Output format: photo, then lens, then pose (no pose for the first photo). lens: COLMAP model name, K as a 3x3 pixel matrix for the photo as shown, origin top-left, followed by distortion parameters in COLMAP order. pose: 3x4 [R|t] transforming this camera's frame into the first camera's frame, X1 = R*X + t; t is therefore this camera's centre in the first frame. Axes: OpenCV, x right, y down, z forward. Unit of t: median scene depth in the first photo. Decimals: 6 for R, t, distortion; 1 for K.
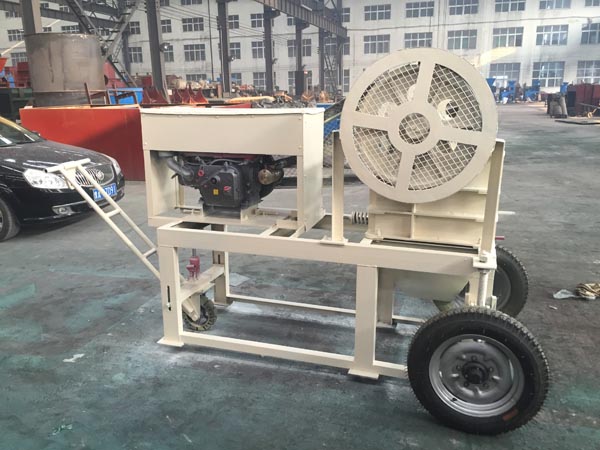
lens RADIAL K [[521.0, 0, 300.7], [0, 521.0, 225.6], [0, 0, 1]] dist [0.009837, -0.019876]
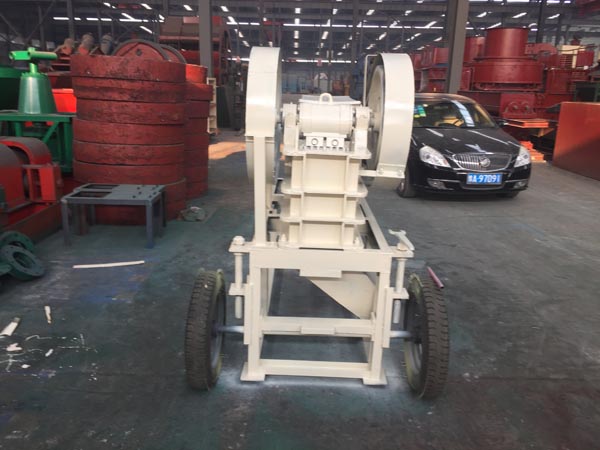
lens RADIAL K [[521.0, 0, 300.0], [0, 521.0, 224.0], [0, 0, 1]] dist [0.009837, -0.019876]
pose [[0.307276, 0.274320, -0.911224, 1.038994], [-0.271634, 0.942996, 0.192287, -0.161118], [0.912029, 0.188434, 0.364275, 0.543051]]
